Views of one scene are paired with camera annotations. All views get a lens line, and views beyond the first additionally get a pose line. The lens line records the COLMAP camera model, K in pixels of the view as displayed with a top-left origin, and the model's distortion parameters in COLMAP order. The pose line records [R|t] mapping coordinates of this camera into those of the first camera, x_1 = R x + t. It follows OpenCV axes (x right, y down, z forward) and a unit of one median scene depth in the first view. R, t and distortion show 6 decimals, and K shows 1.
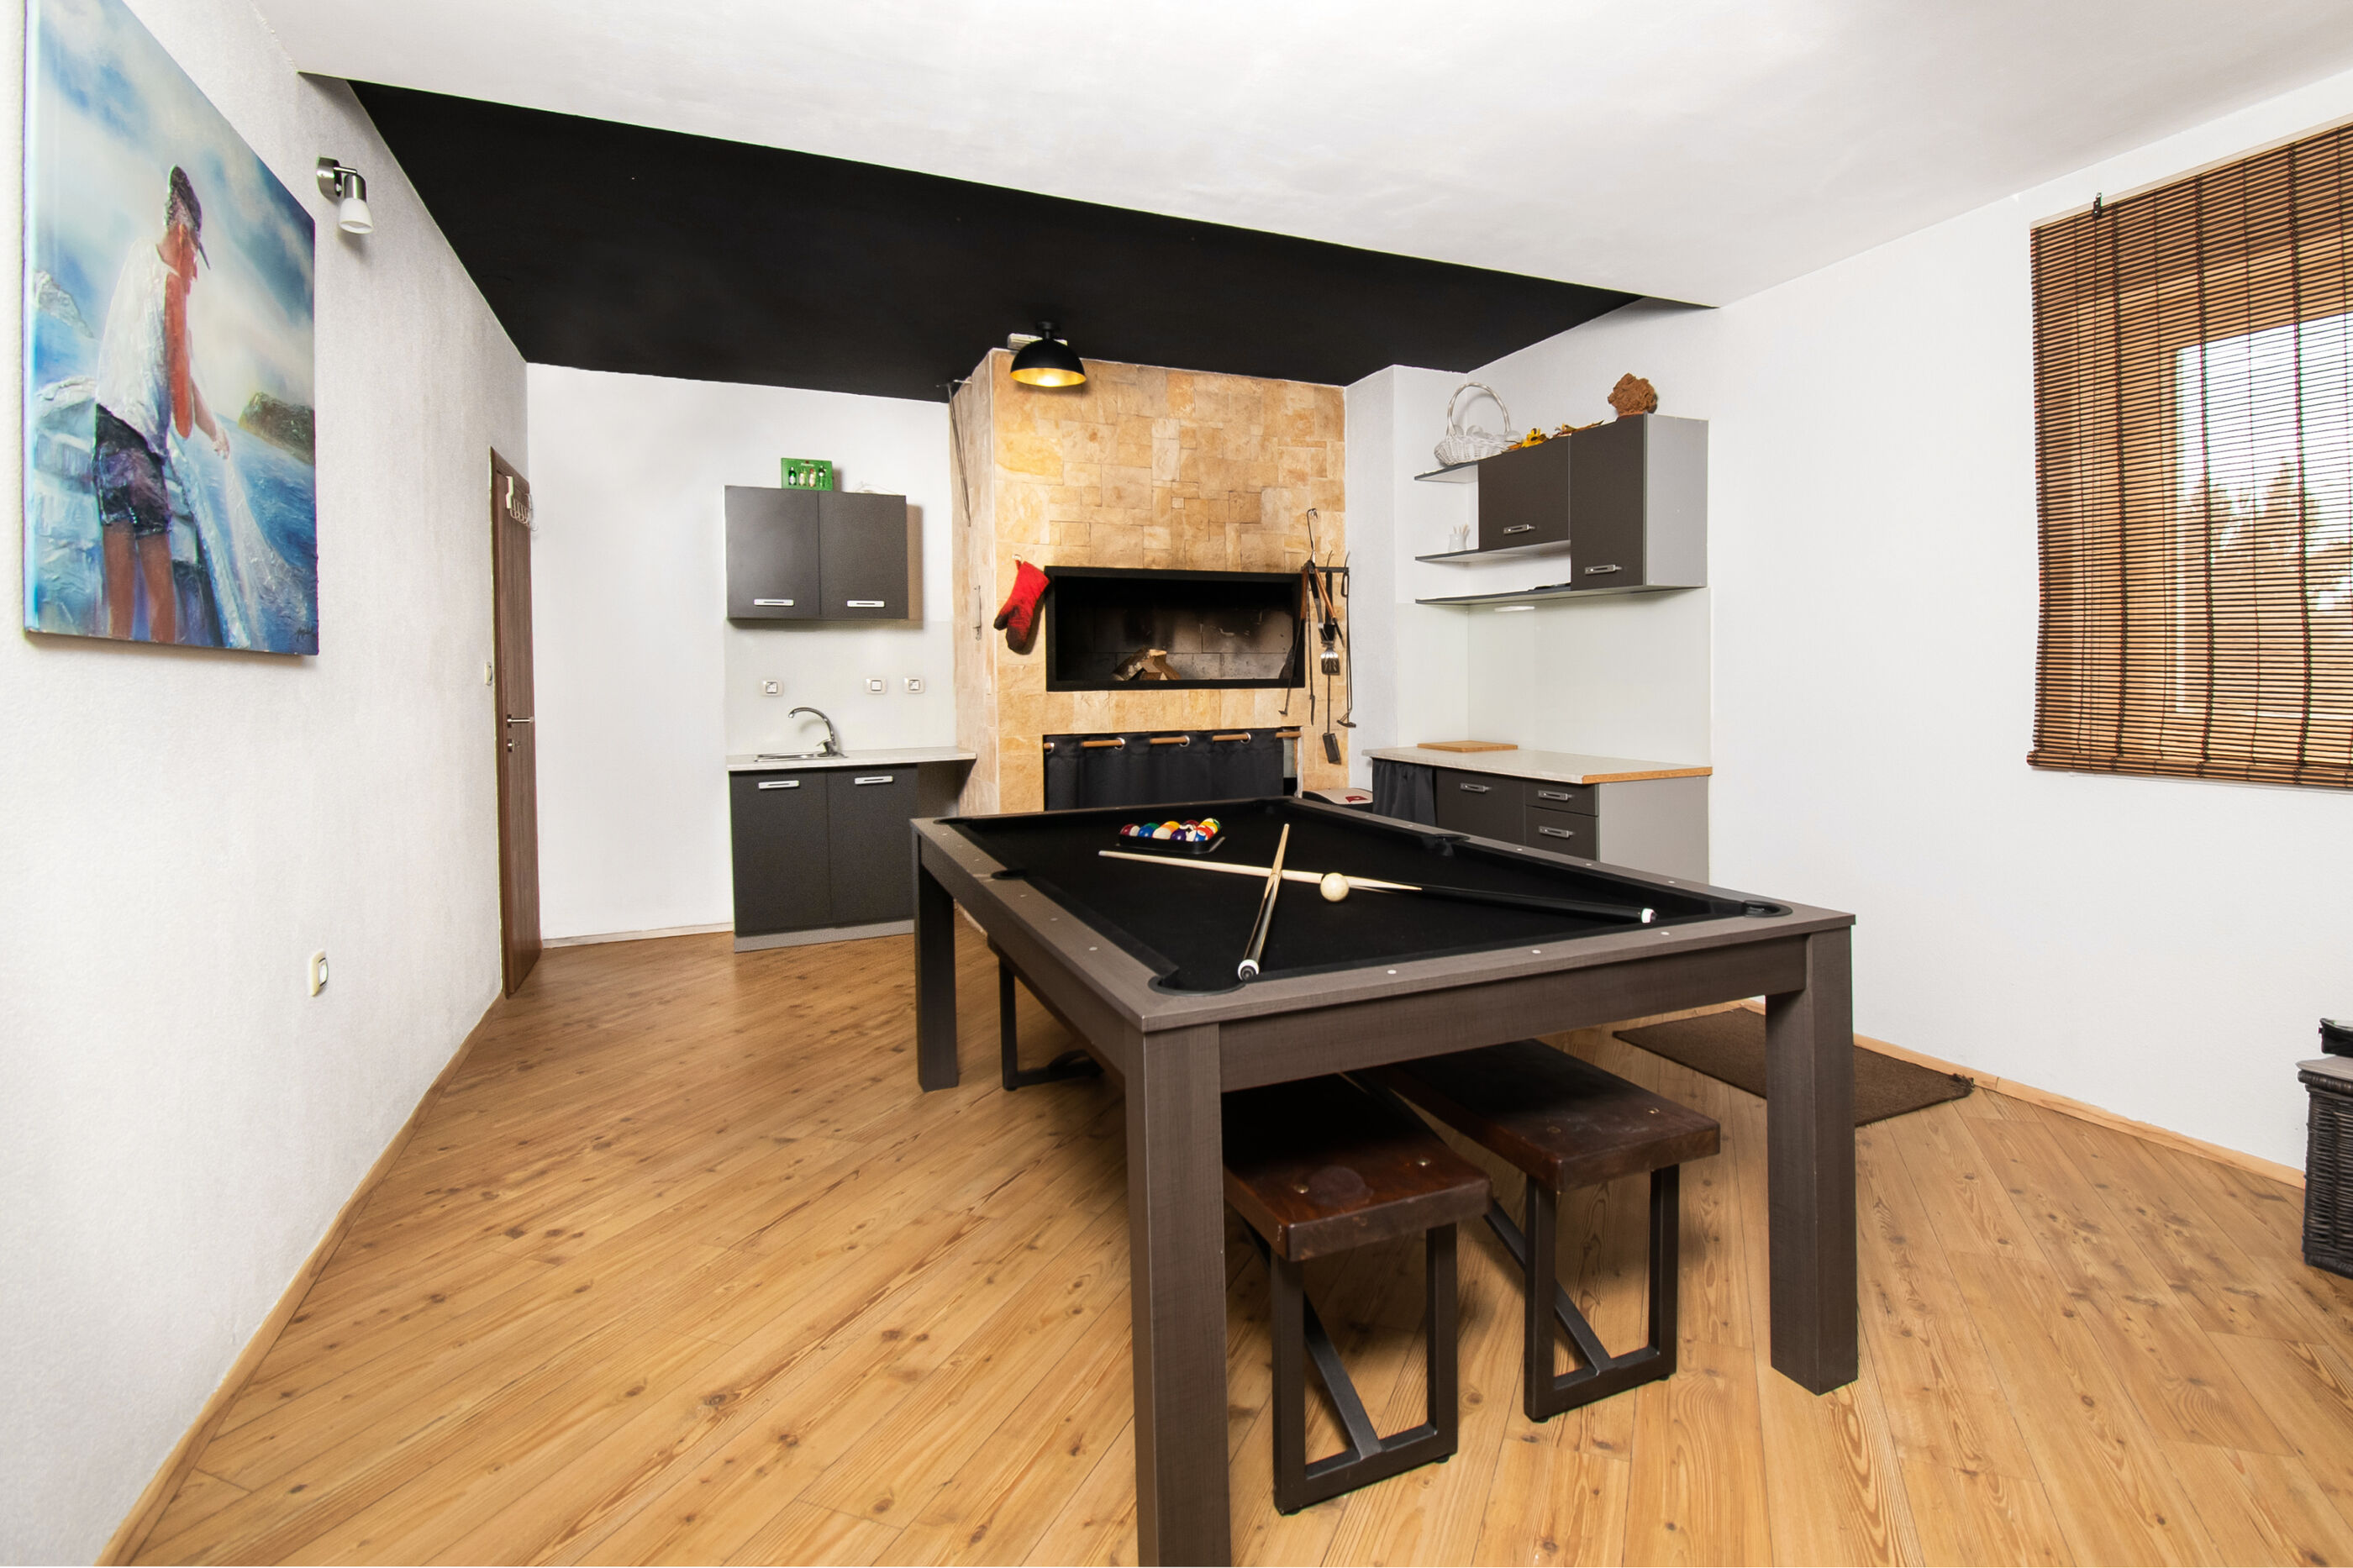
lens RADIAL K [[1065.7, 0, 1175.6], [0, 1065.7, 666.3], [0, 0, 1]] dist [-0.001255, -0.000554]
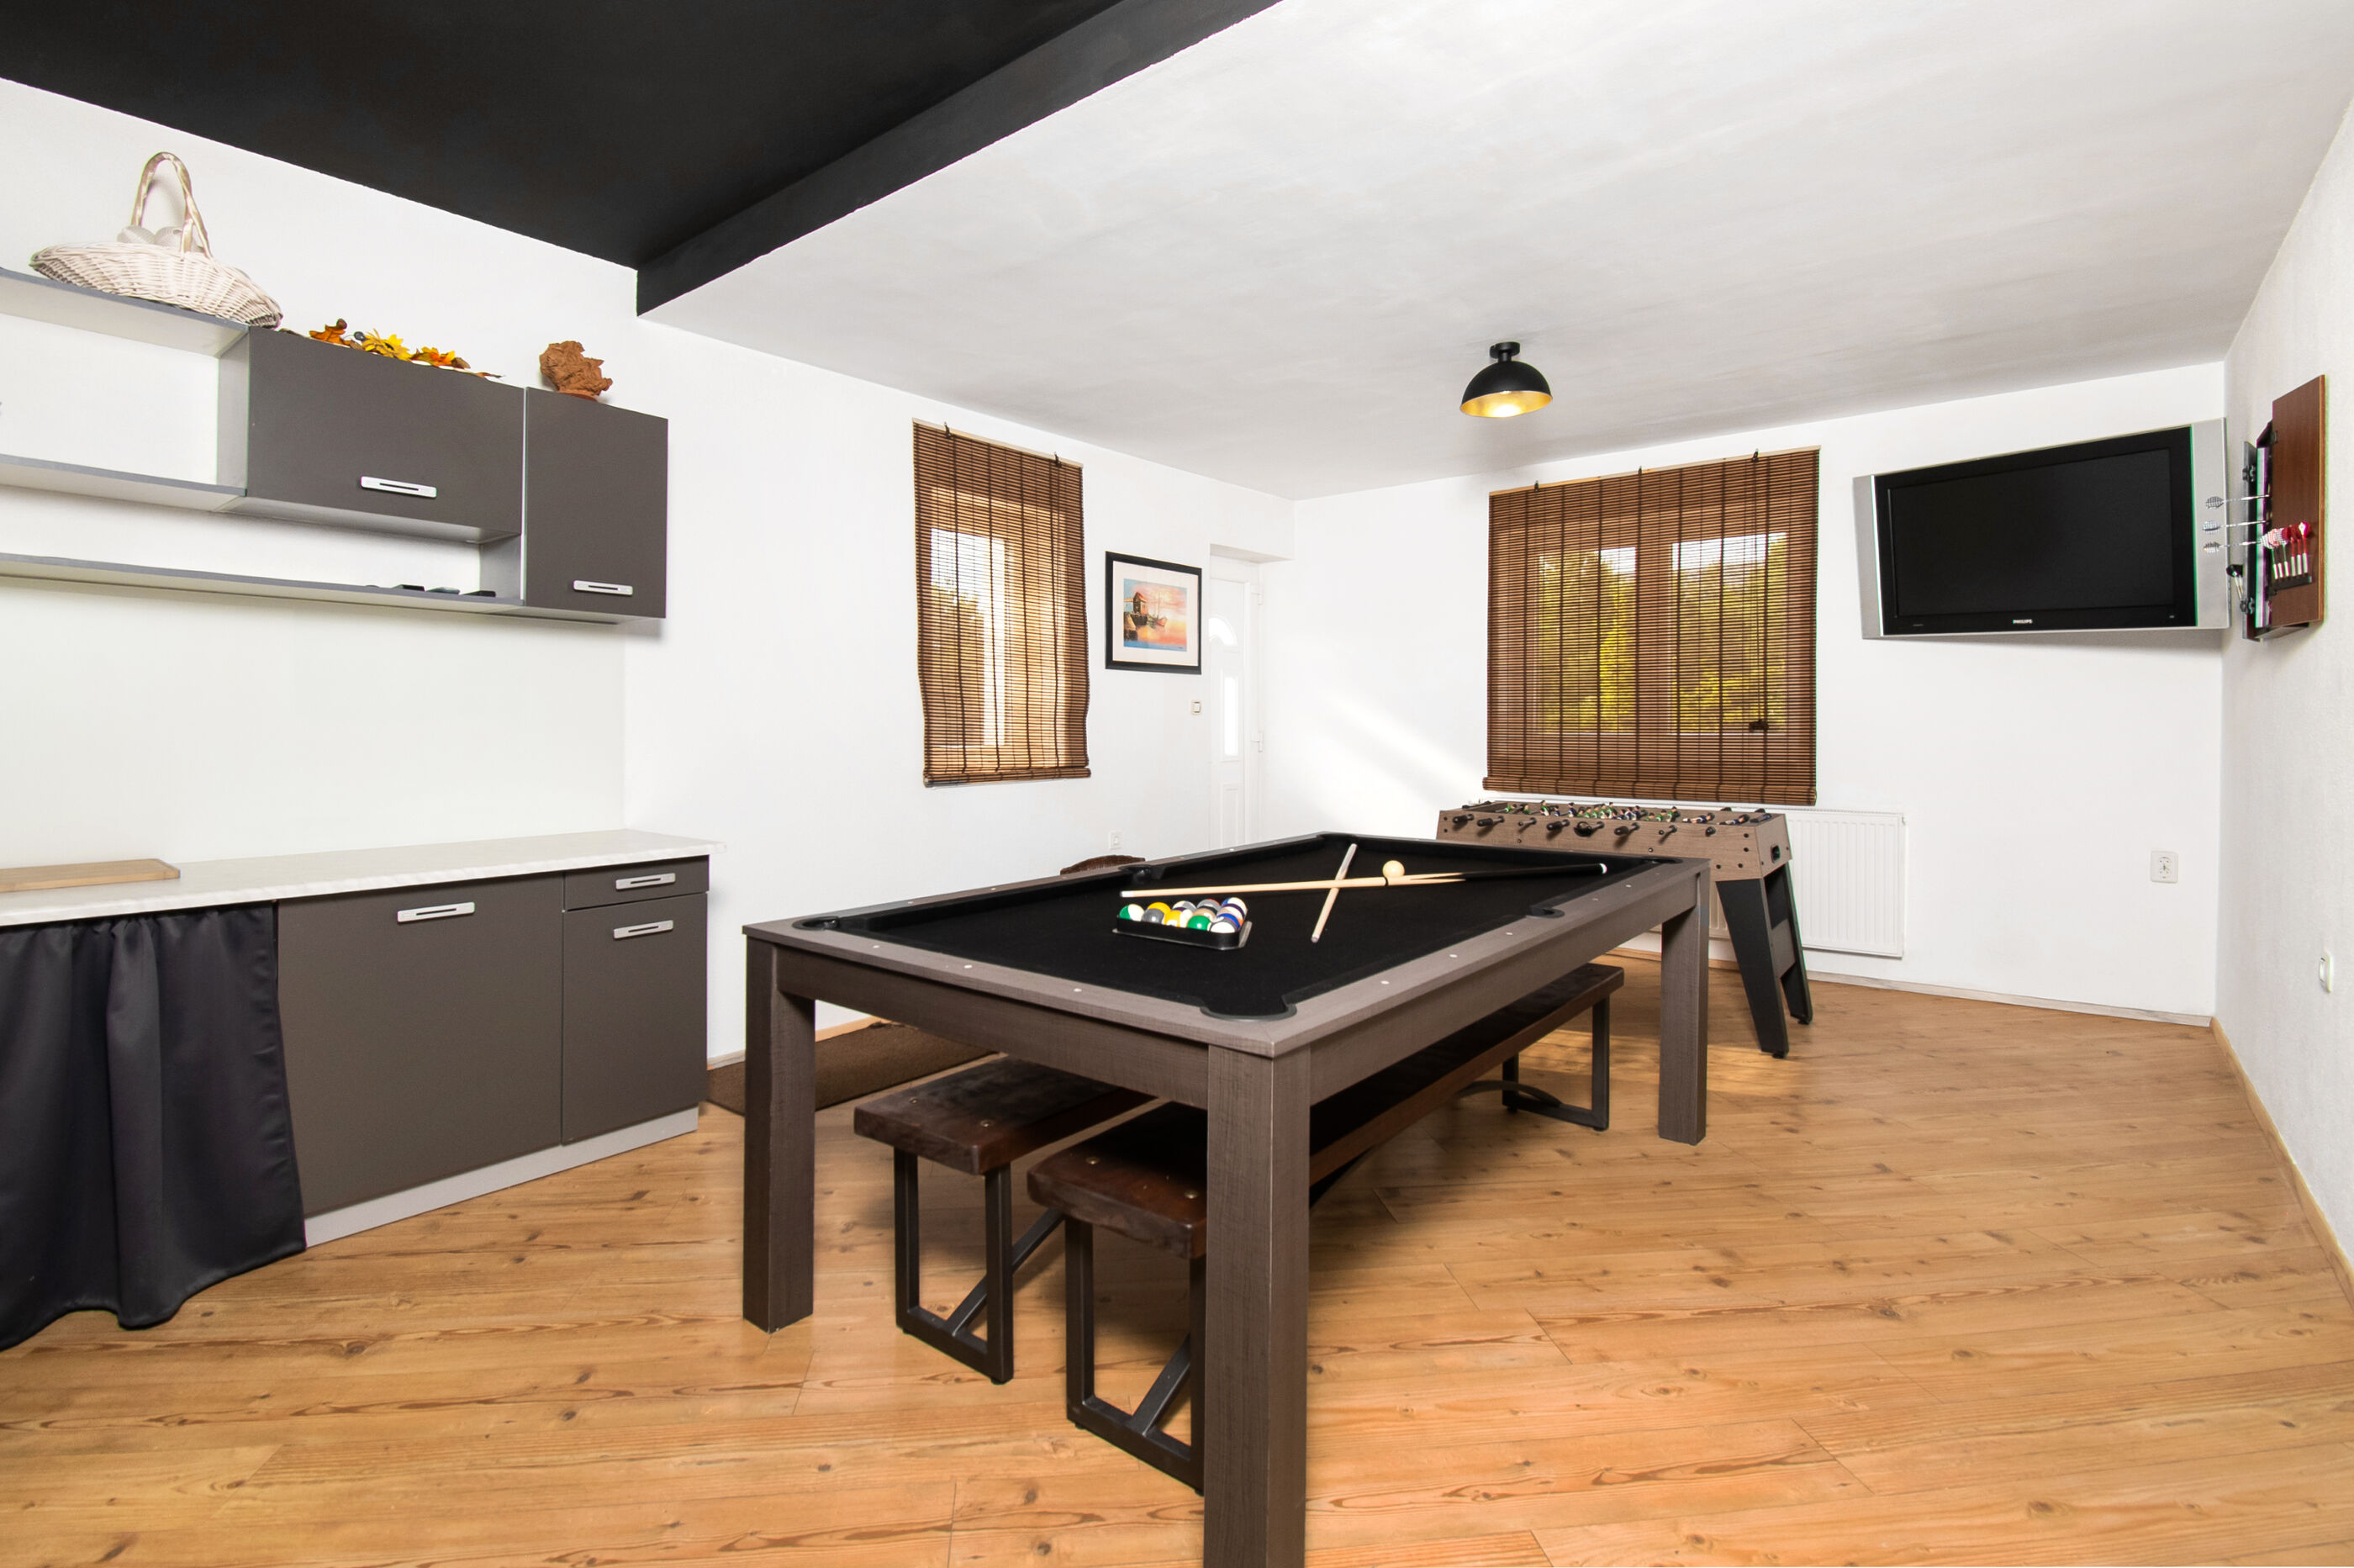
lens RADIAL K [[1091.7, 0, 1178.3], [0, 1091.7, 719.8], [0, 0, 1]] dist [0.001888, -0.009128]
pose [[-0.476633, 0.012430, 0.879015, -0.882043], [0.003877, 0.999920, -0.012037, 0.026951], [-0.879094, -0.002330, -0.476643, 1.778774]]
